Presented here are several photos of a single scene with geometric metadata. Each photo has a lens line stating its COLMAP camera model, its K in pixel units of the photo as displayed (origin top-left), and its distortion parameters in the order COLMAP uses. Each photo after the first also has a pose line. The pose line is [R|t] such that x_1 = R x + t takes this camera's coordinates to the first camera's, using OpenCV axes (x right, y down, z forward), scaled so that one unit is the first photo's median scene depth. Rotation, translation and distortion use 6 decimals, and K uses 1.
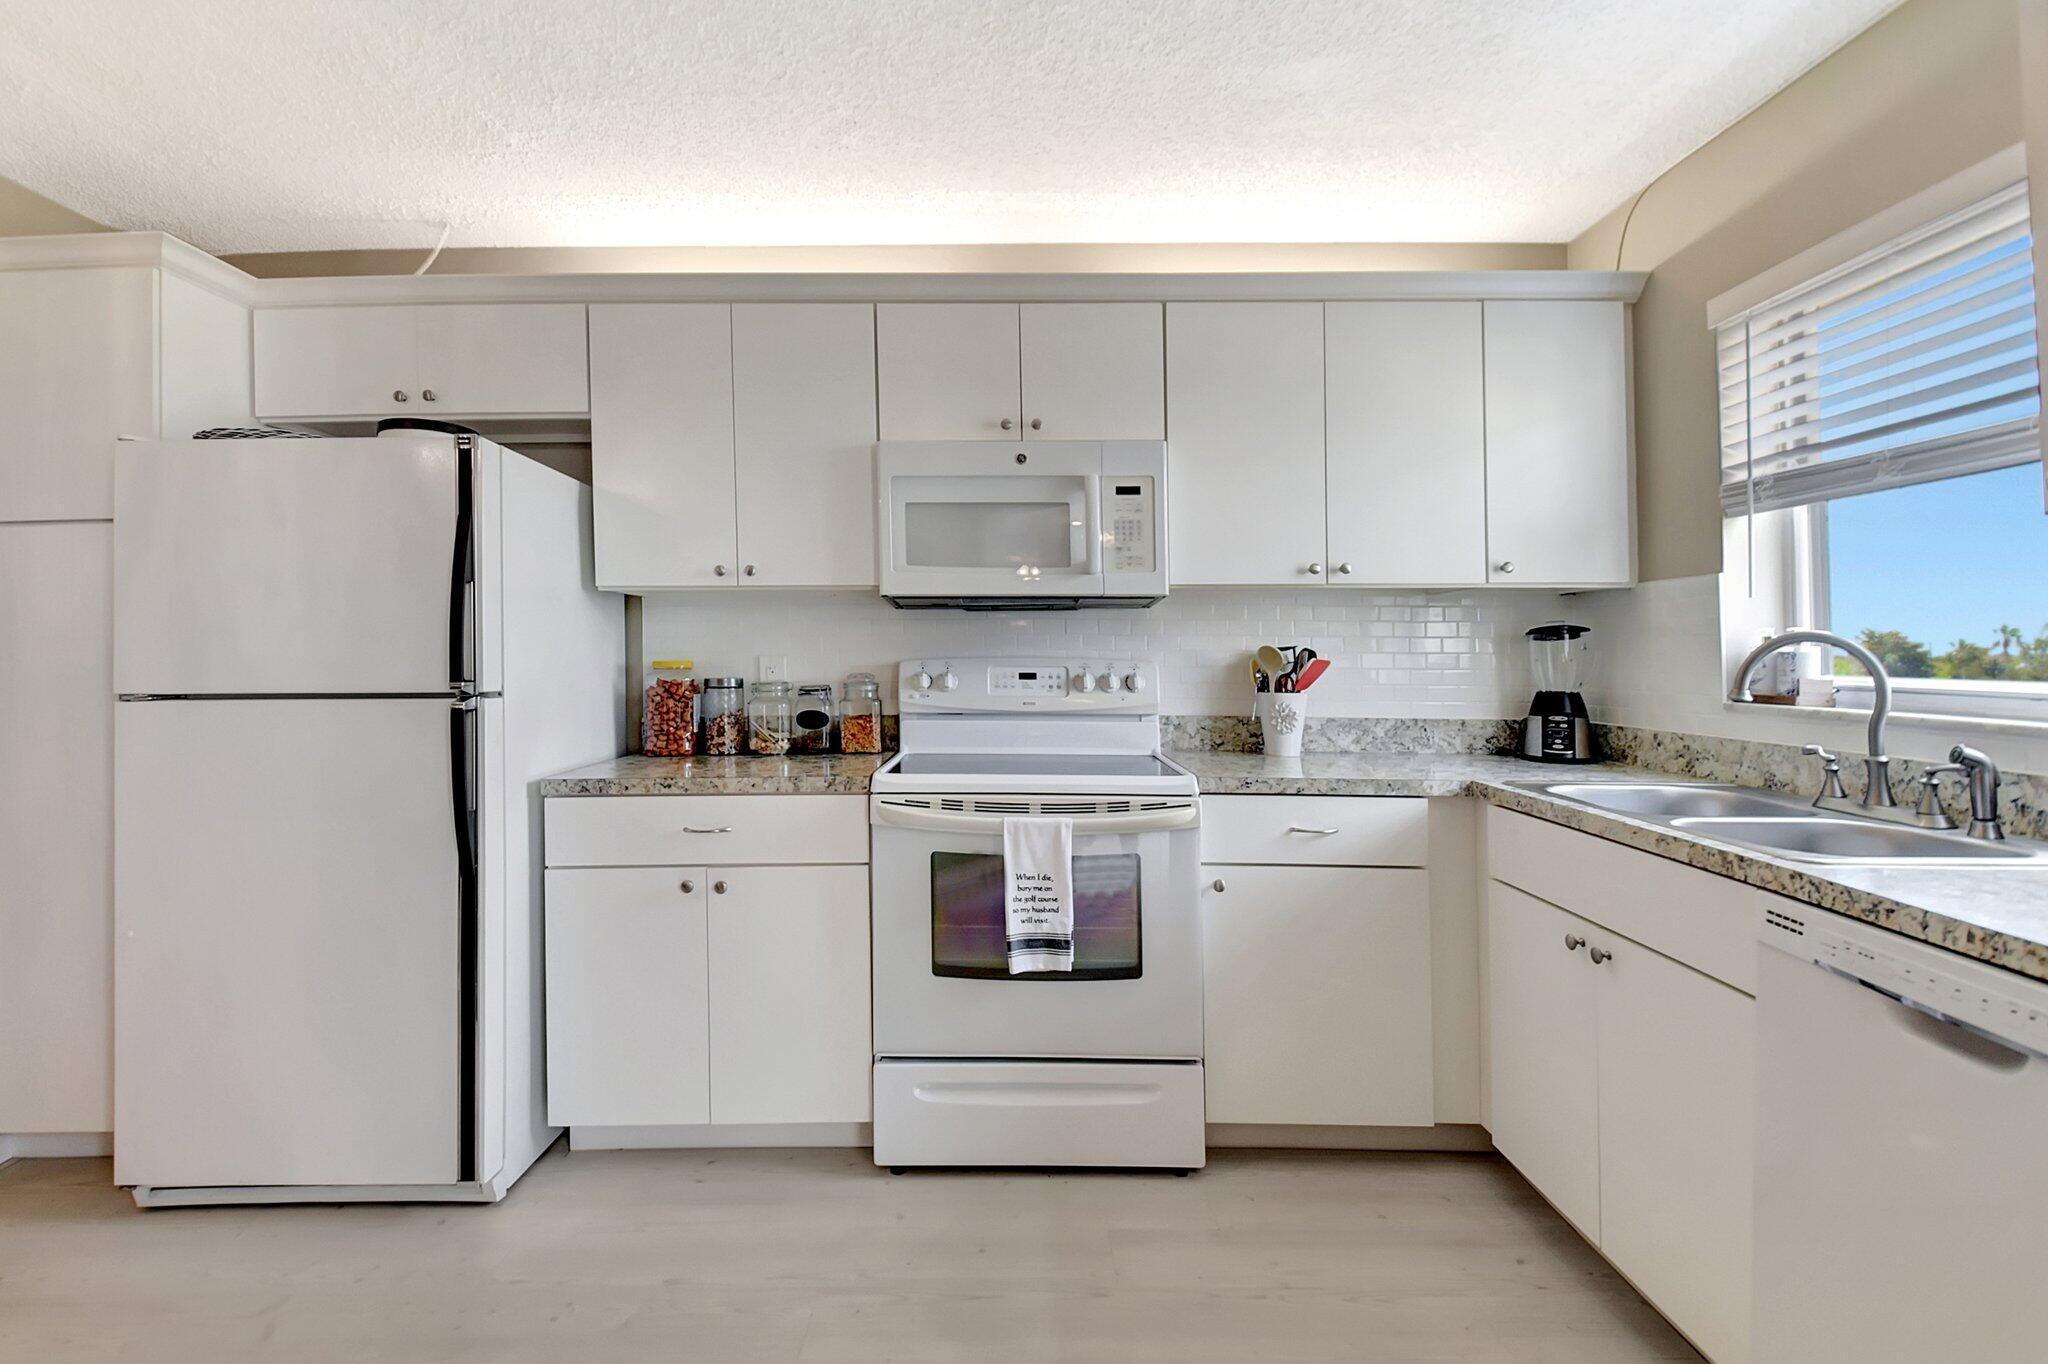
lens RADIAL K [[957.8, 0, 1025.0], [0, 957.8, 663.7], [0, 0, 1]] dist [0.016407, -0.000366]
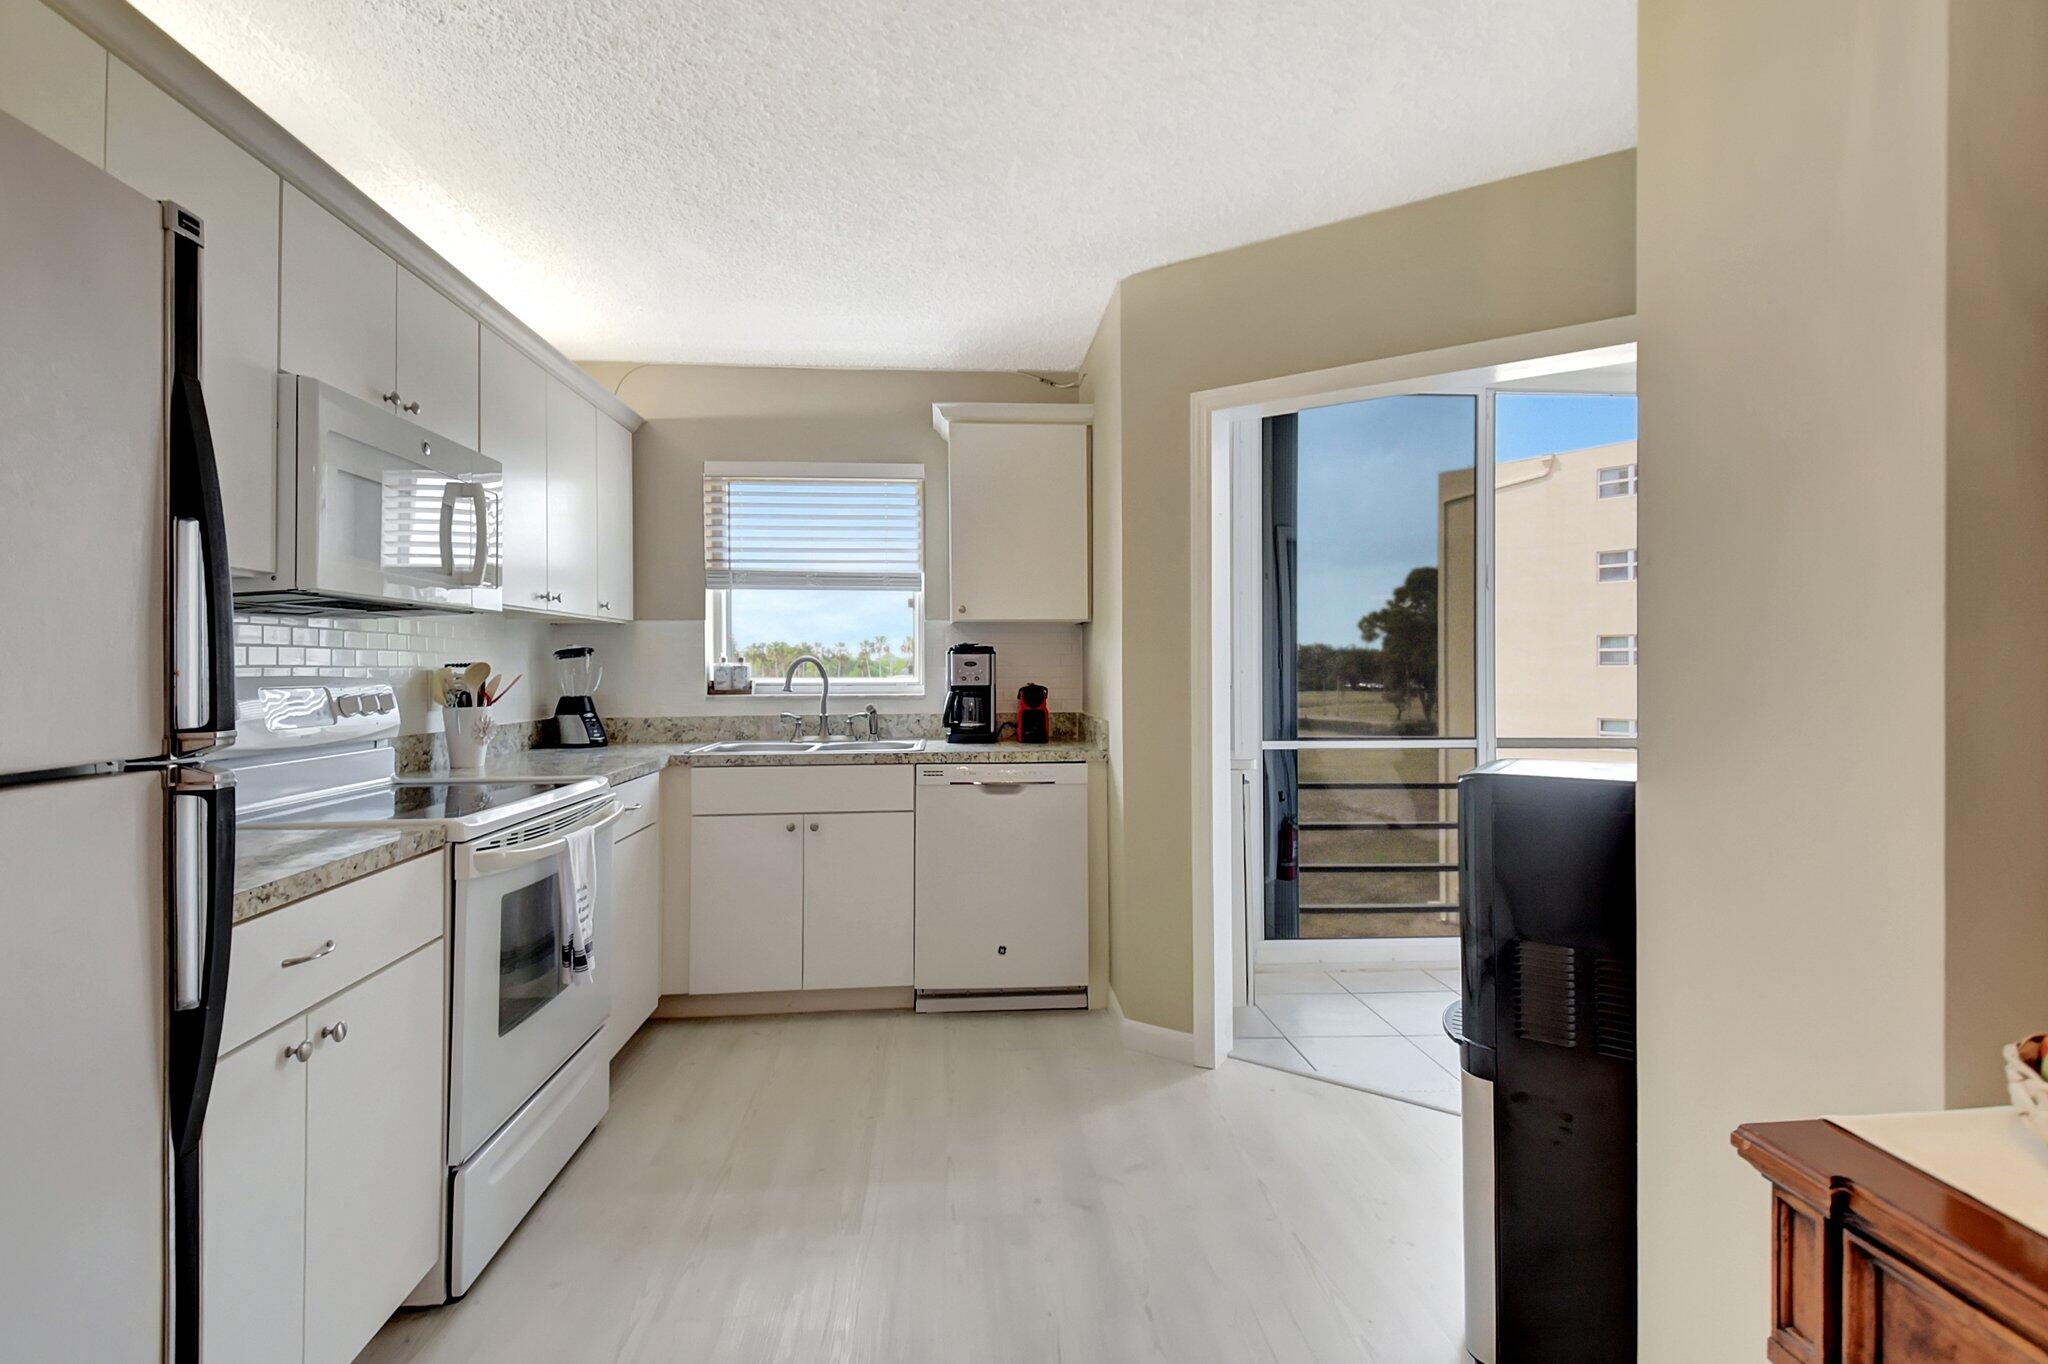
lens RADIAL K [[957.8, 0, 1025.0], [0, 957.8, 663.7], [0, 0, 1]] dist [0.016407, -0.000366]
pose [[-0.088947, -0.002295, 0.996034, -0.937647], [0.015245, 0.999877, 0.003665, -0.012687], [-0.995920, 0.015510, -0.088901, 0.540148]]
